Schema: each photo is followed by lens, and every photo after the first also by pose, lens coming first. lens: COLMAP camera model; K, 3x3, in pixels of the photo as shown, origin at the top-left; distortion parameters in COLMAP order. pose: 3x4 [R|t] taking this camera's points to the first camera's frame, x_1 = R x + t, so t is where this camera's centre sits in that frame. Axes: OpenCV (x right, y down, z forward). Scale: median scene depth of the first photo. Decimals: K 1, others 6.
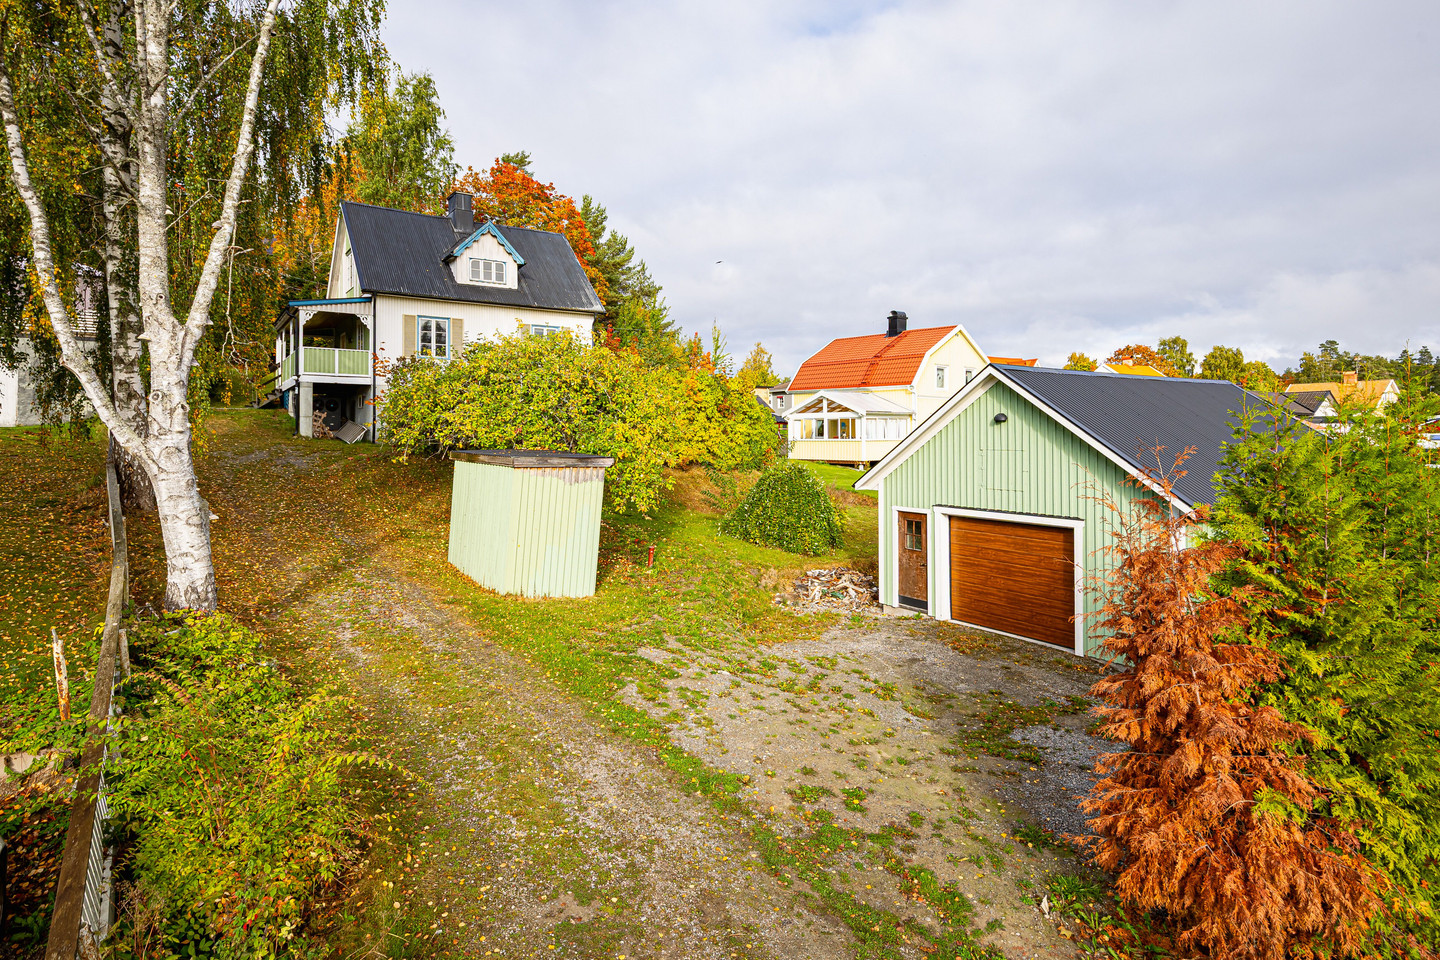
lens RADIAL K [[754.0, 0, 718.2], [0, 754.0, 442.4], [0, 0, 1]] dist [0.001945, 0.000078]
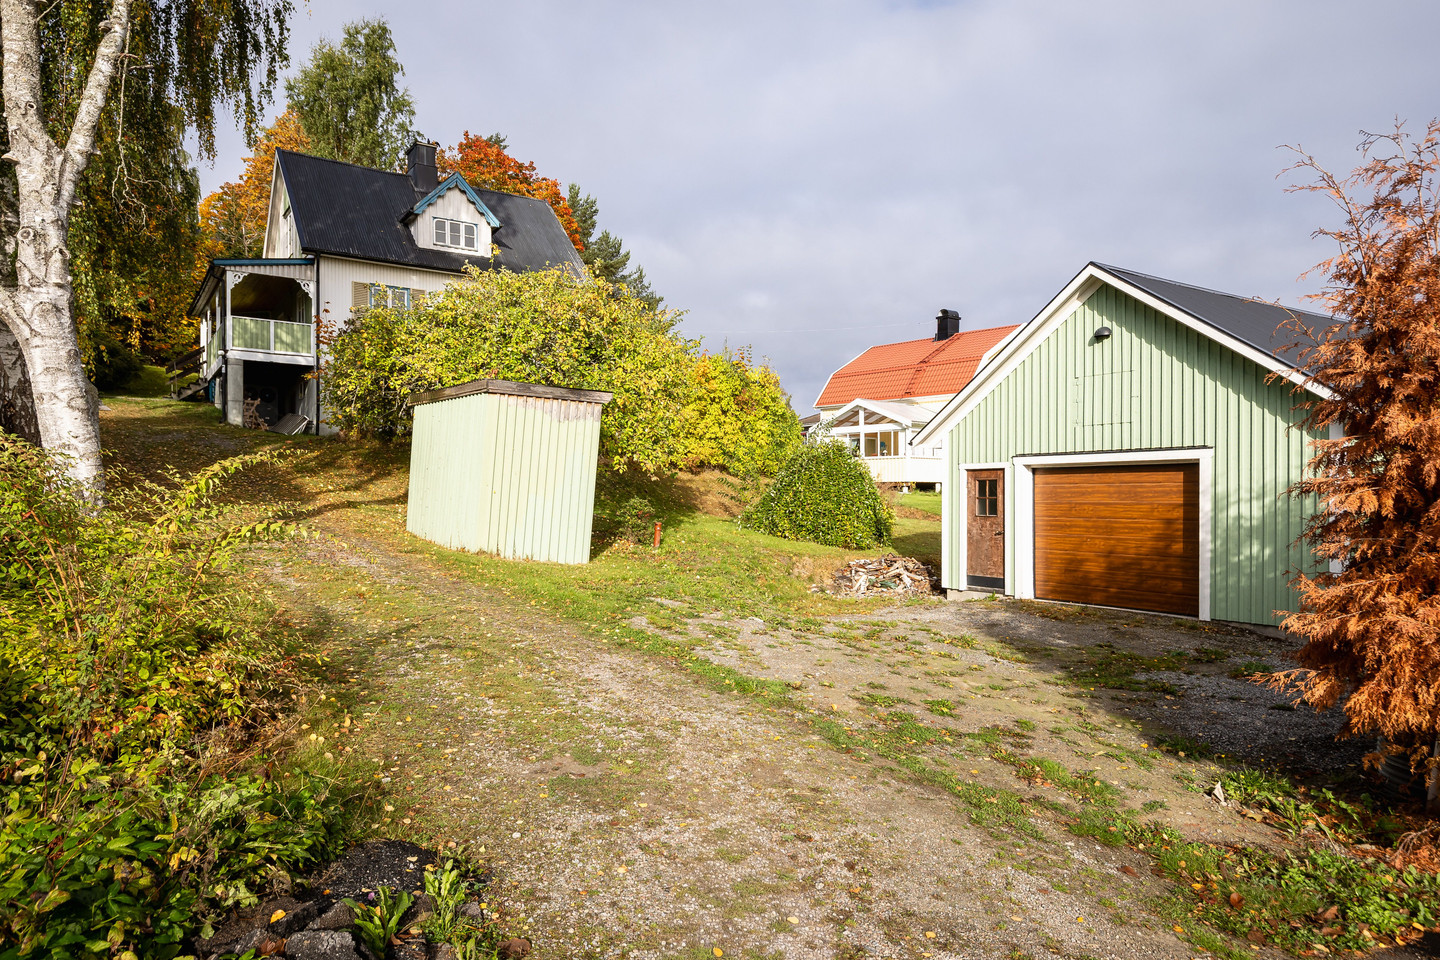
lens RADIAL K [[894.8, 0, 721.4], [0, 894.8, 504.2], [0, 0, 1]] dist [0.003991, -0.000463]
pose [[0.999960, 0.003310, -0.008283, -0.012639], [-0.003185, 0.999883, 0.014979, 0.101625], [0.008332, -0.014952, 0.999853, 0.042872]]
